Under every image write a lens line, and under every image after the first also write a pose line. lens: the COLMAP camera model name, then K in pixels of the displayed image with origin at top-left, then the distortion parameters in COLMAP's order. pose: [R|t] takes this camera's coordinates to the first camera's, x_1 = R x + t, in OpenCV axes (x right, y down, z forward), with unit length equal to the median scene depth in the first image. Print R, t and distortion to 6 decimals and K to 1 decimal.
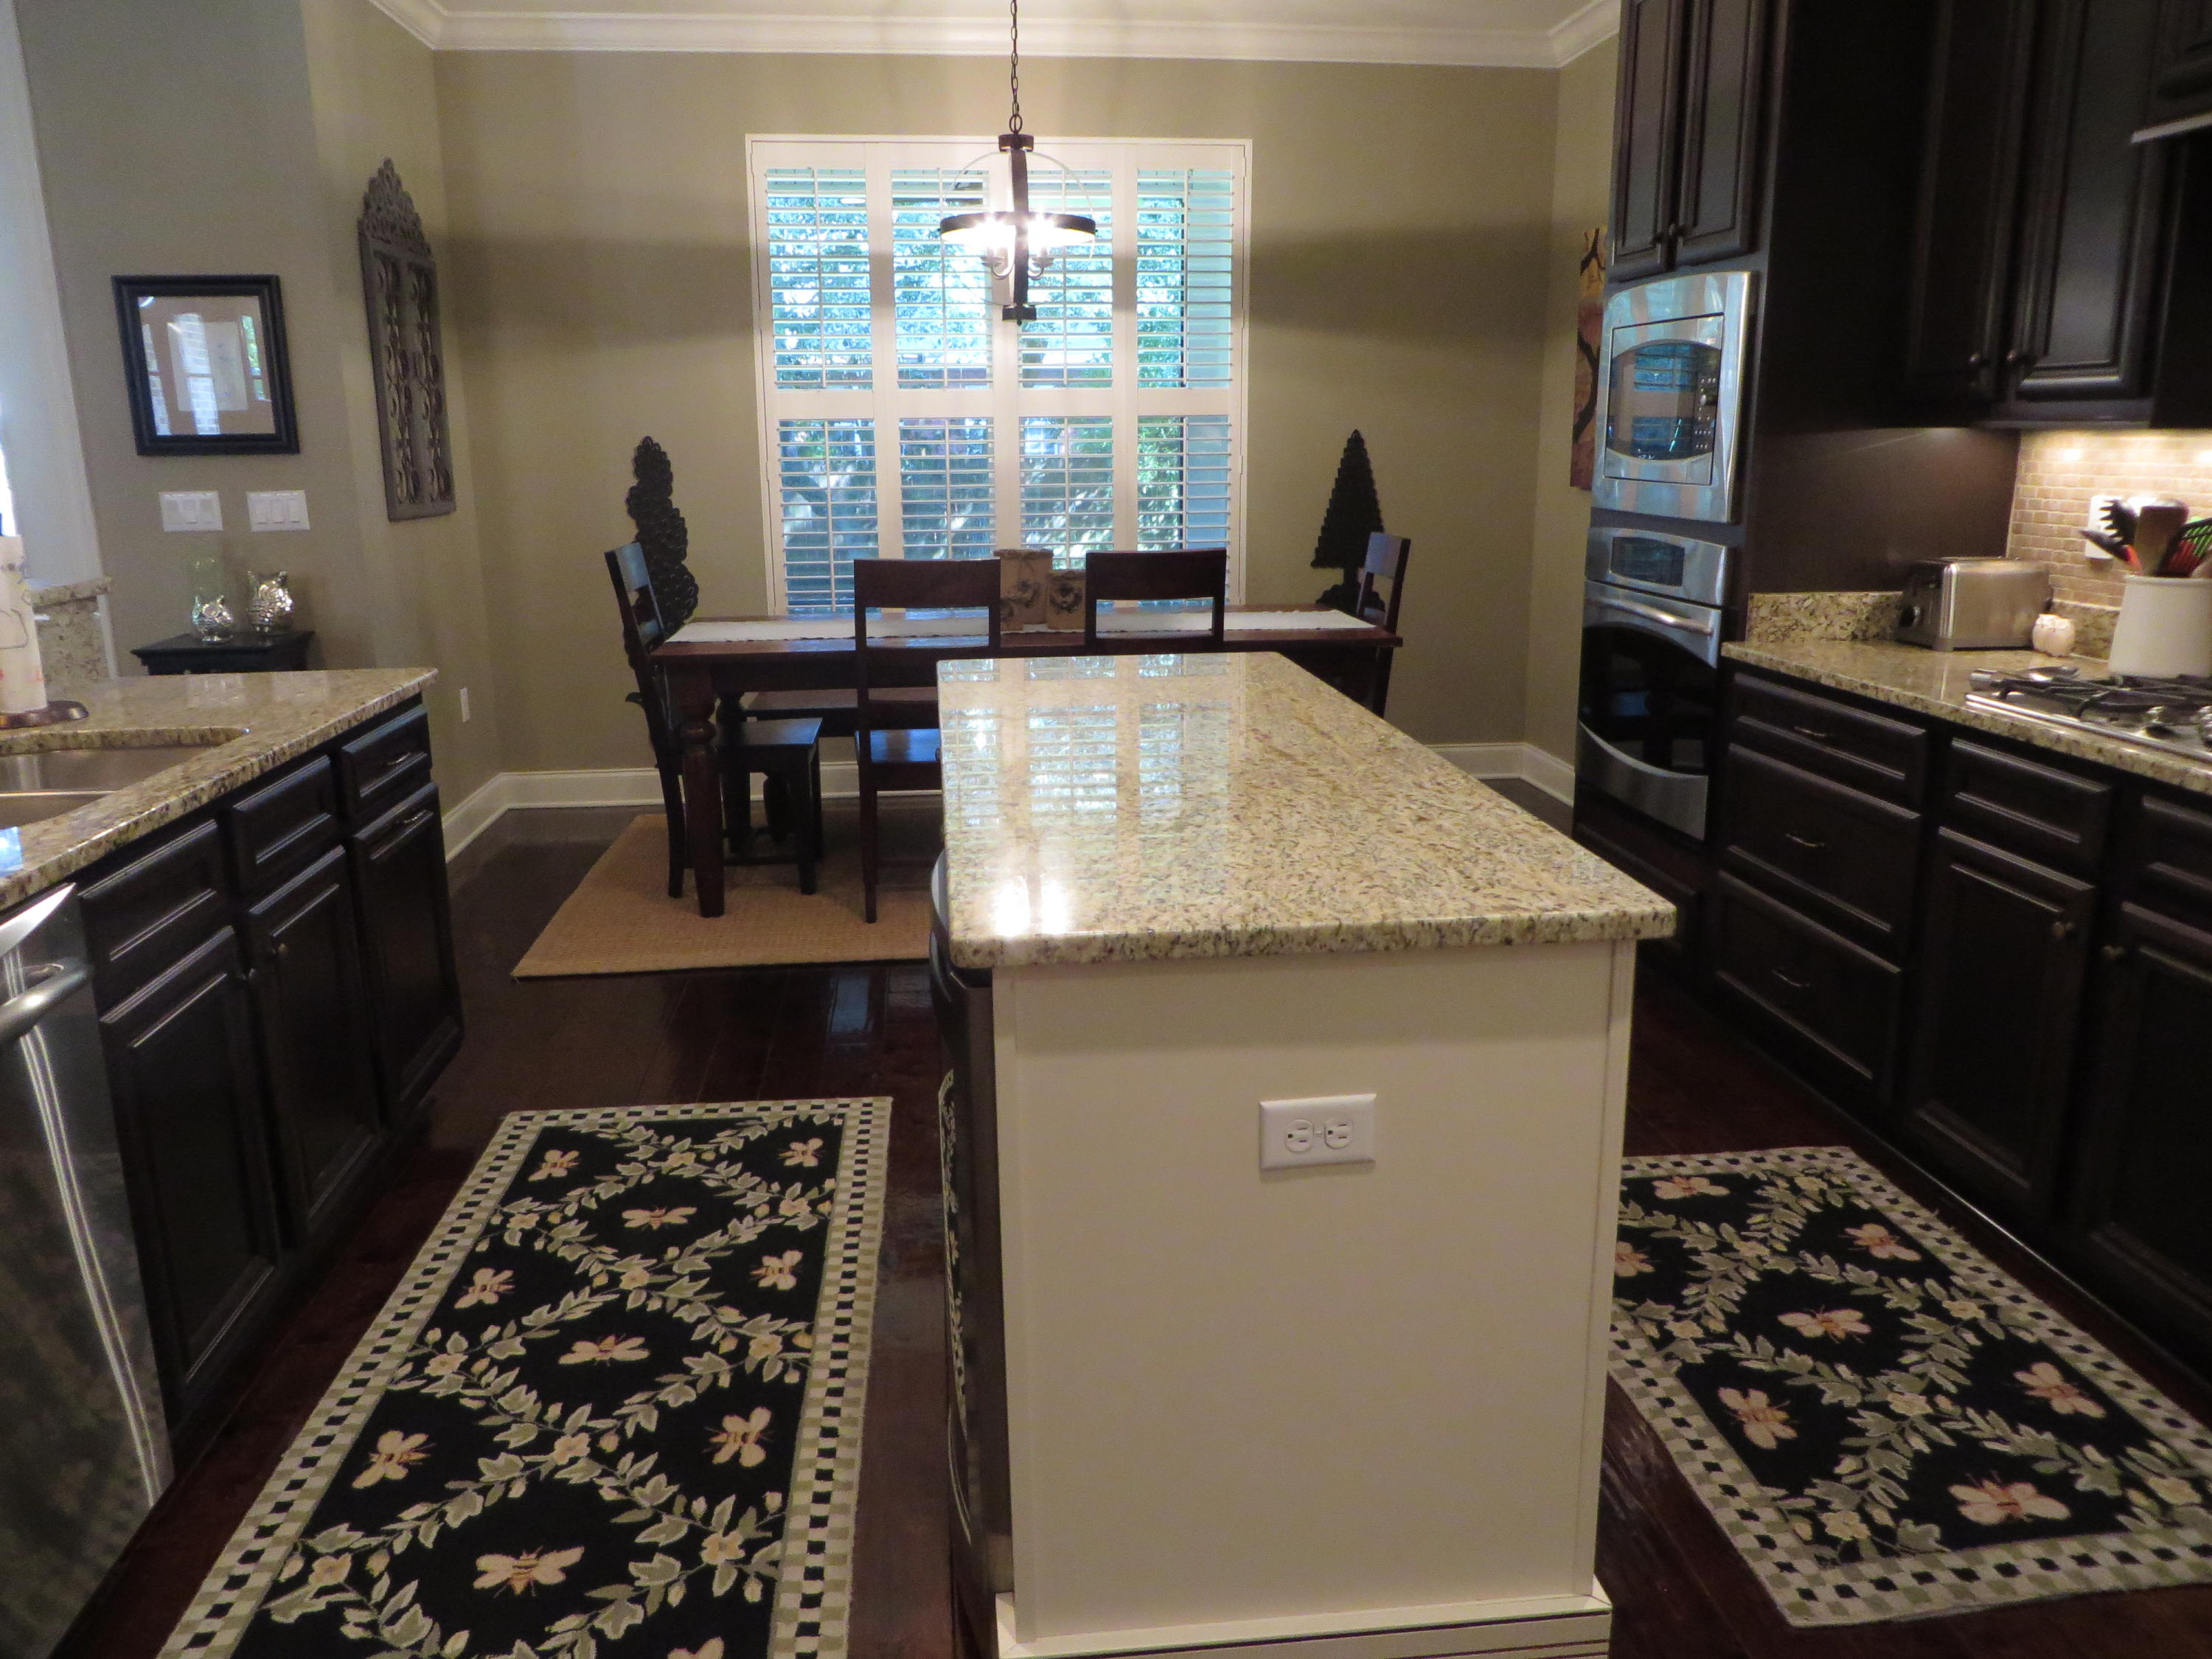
lens RADIAL K [[1663.5, 0, 1119.2], [0, 1663.5, 832.4], [0, 0, 1]] dist [-0.011029, 0.002790]
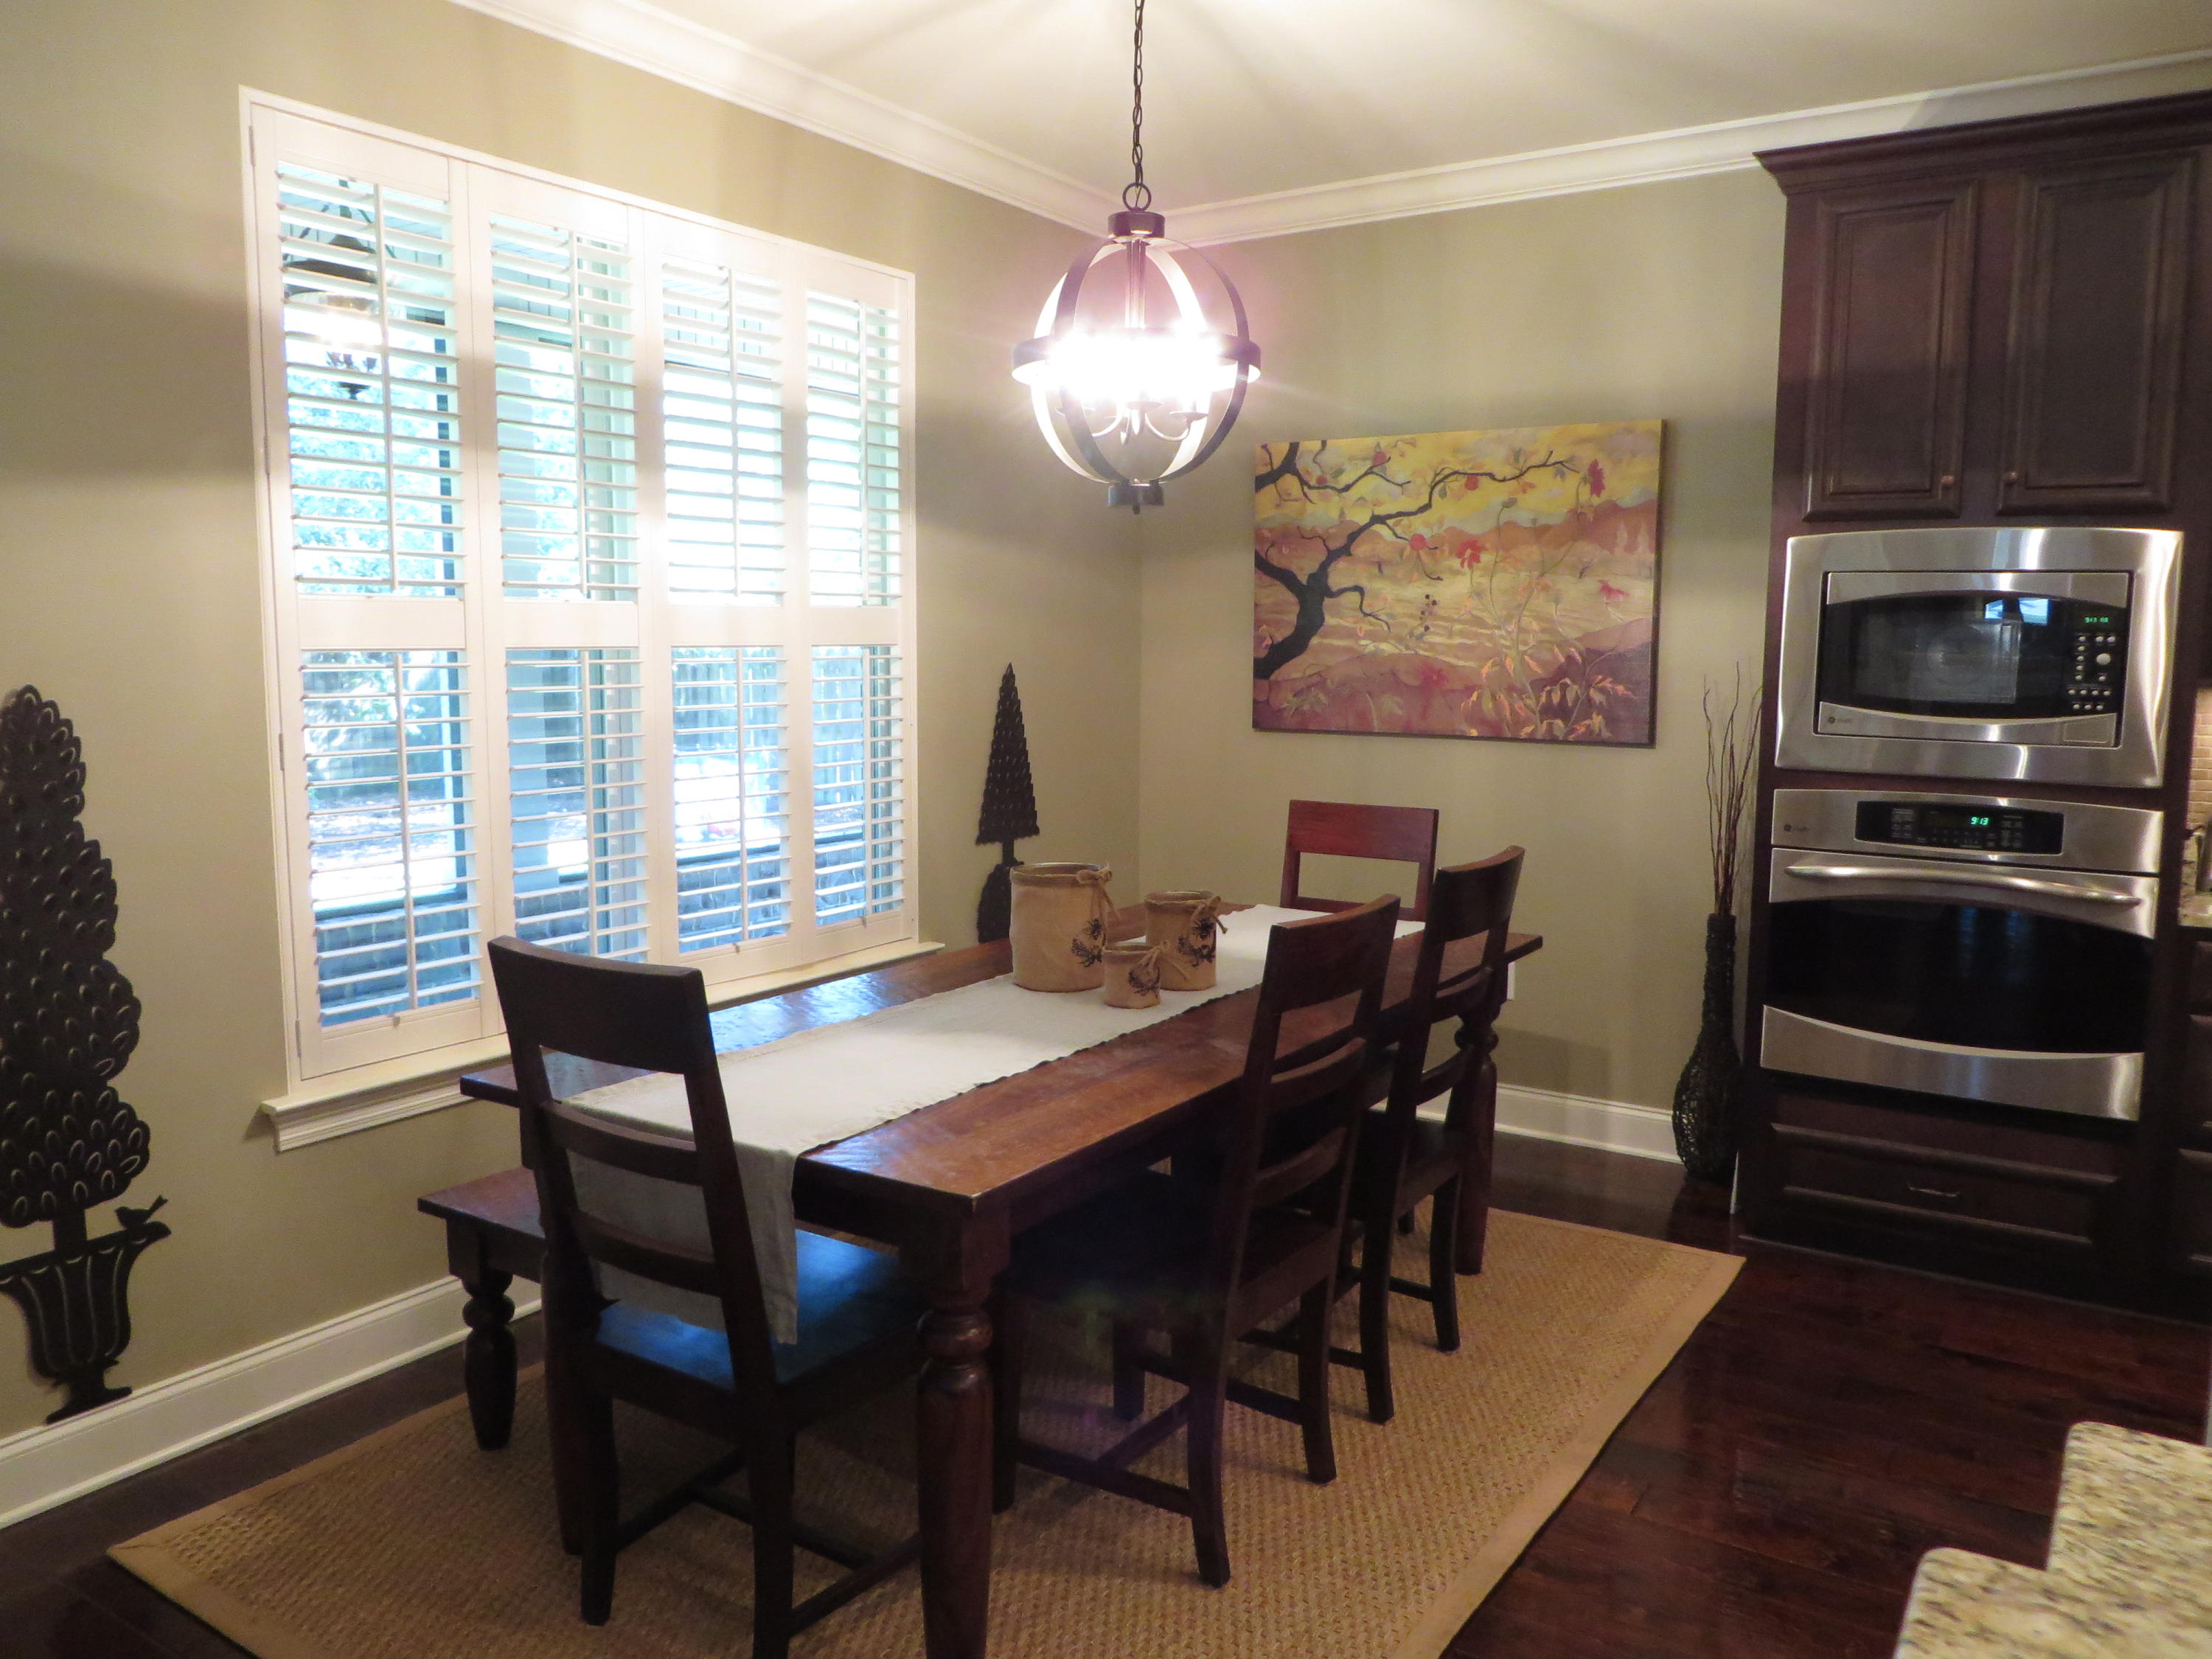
lens RADIAL K [[1663.5, 0, 1105.2], [0, 1663.5, 817.5], [0, 0, 1]] dist [-0.011029, 0.002790]
pose [[0.639007, -0.073522, 0.765679, -0.440944], [0.167716, 0.984789, -0.045408, -0.136252], [-0.750694, 0.157433, 0.641618, 0.509233]]
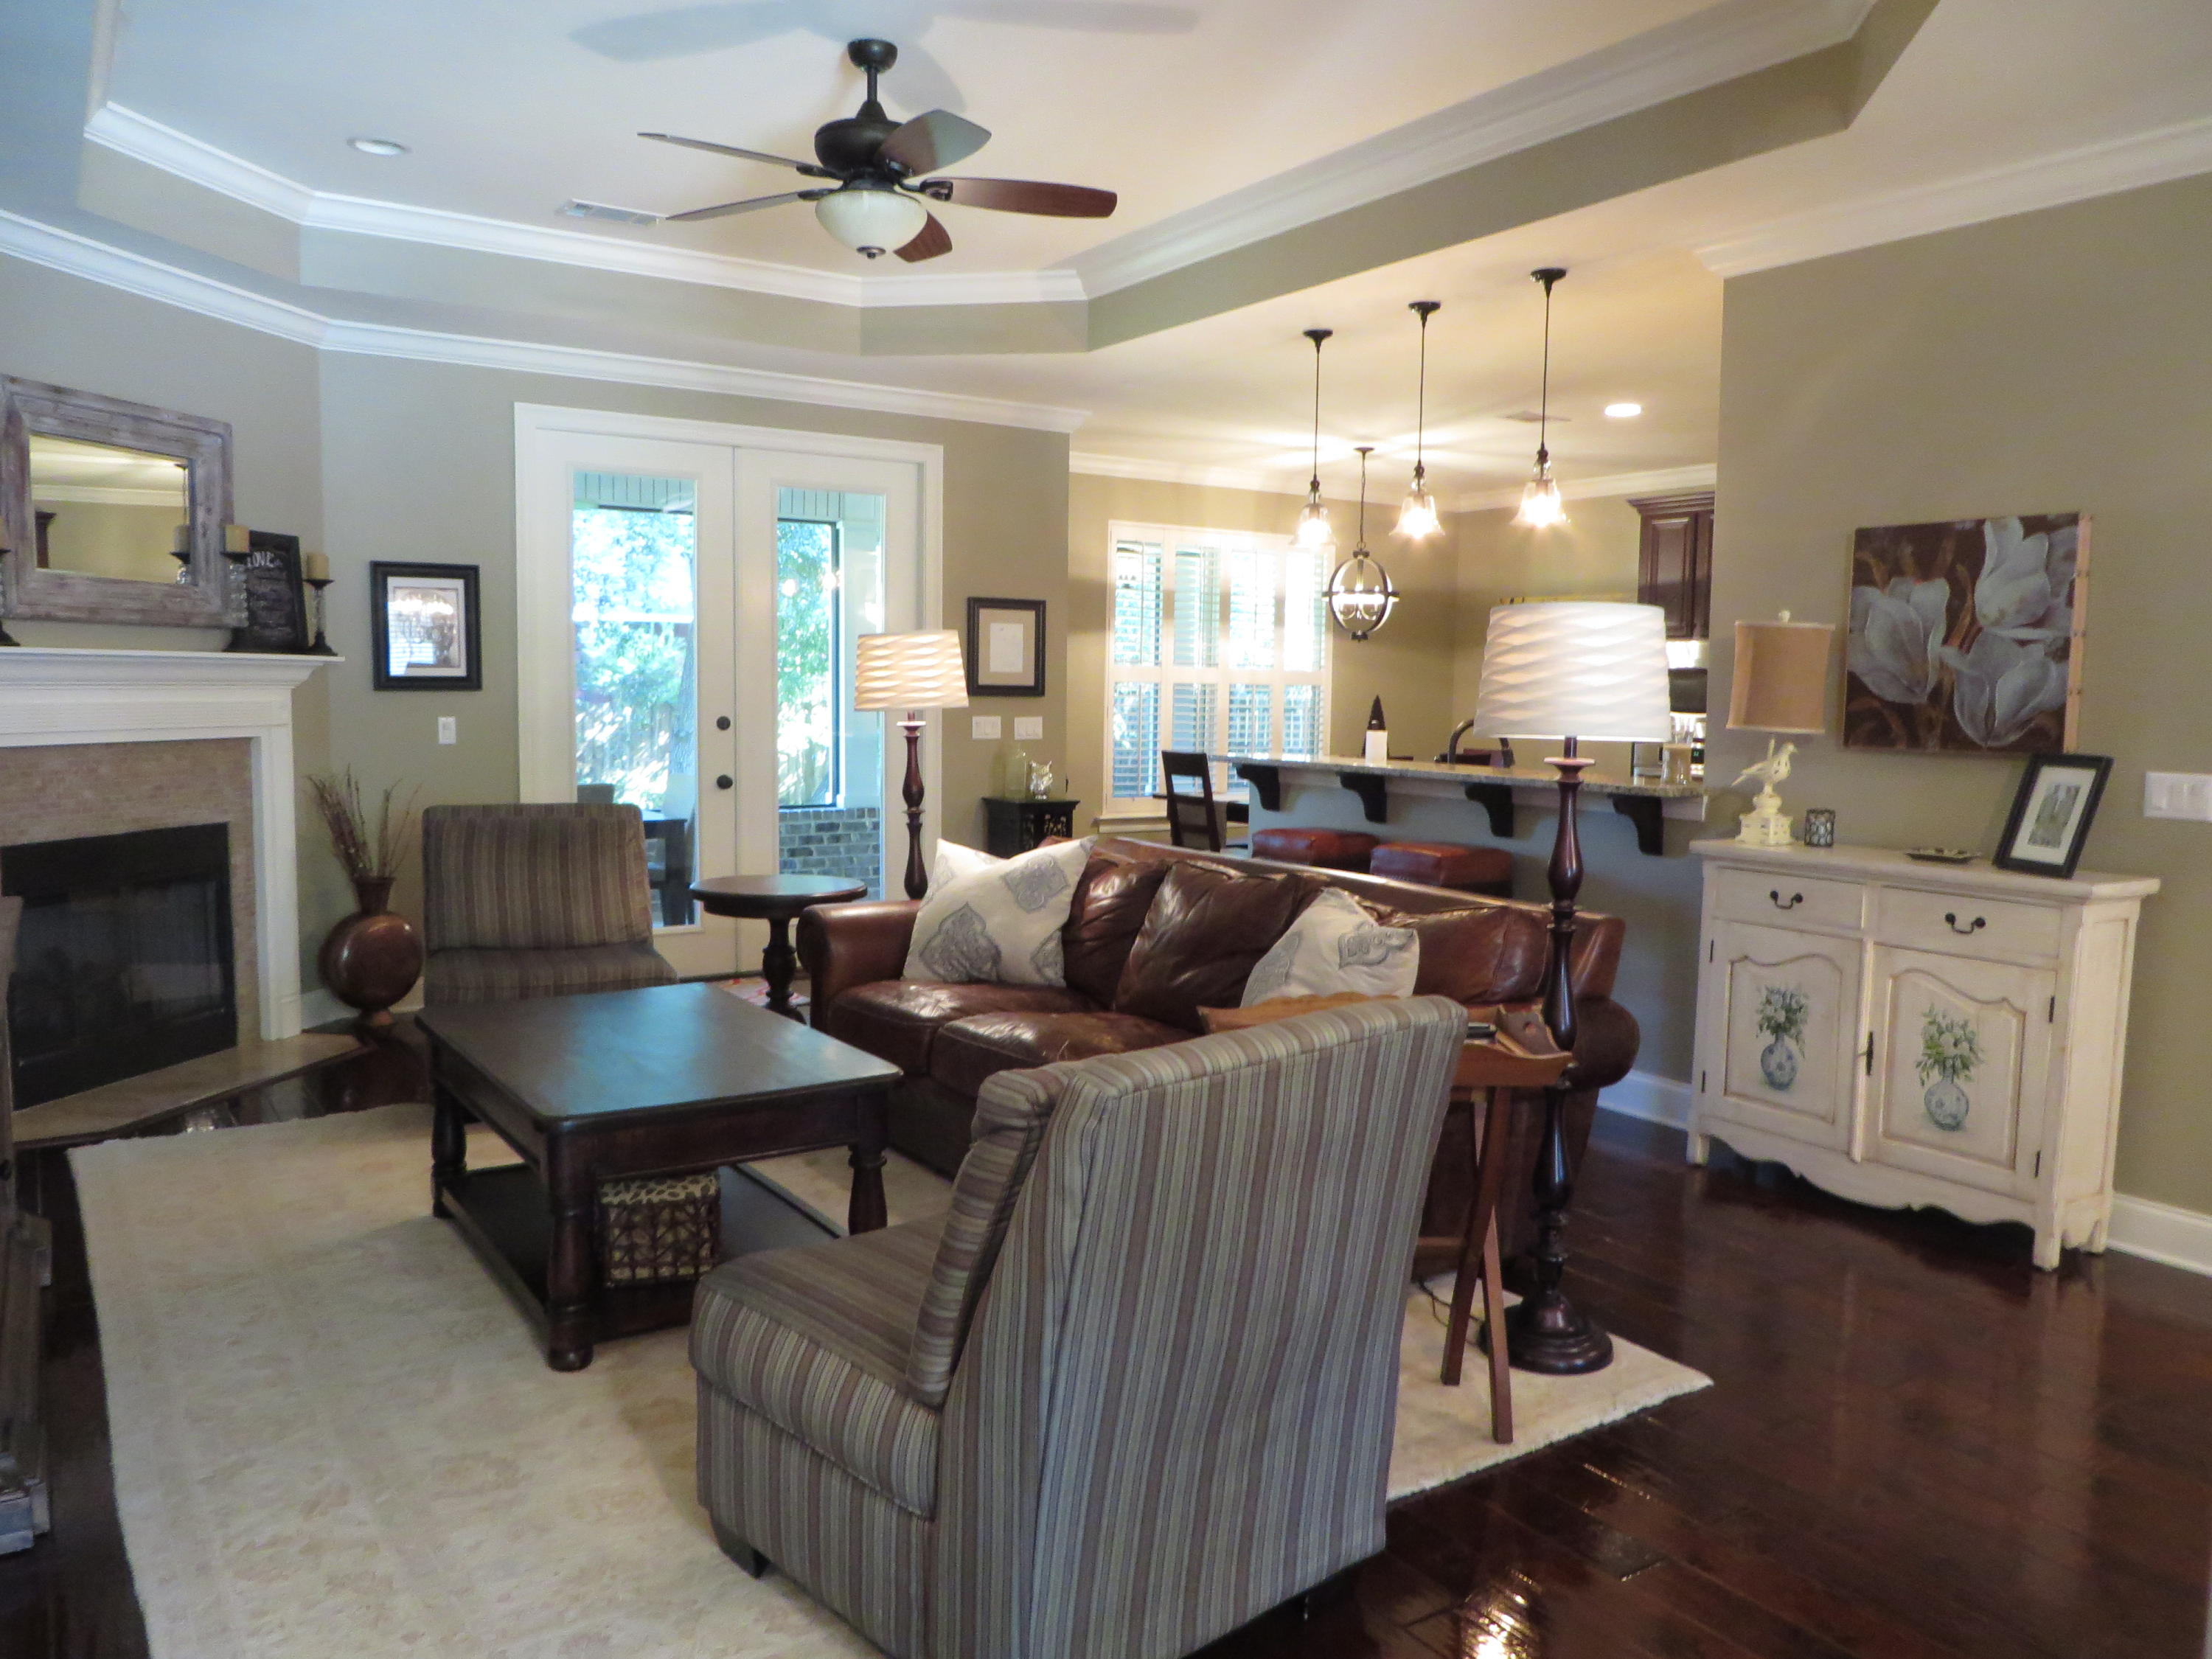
lens RADIAL K [[1663.5, 0, 1104.3], [0, 1663.5, 834.3], [0, 0, 1]] dist [-0.011029, 0.002790]
pose [[0.890875, -0.014096, 0.454030, -0.991171], [0.079606, 0.988895, -0.125499, 0.116739], [-0.447219, 0.147948, 0.882103, -0.464006]]
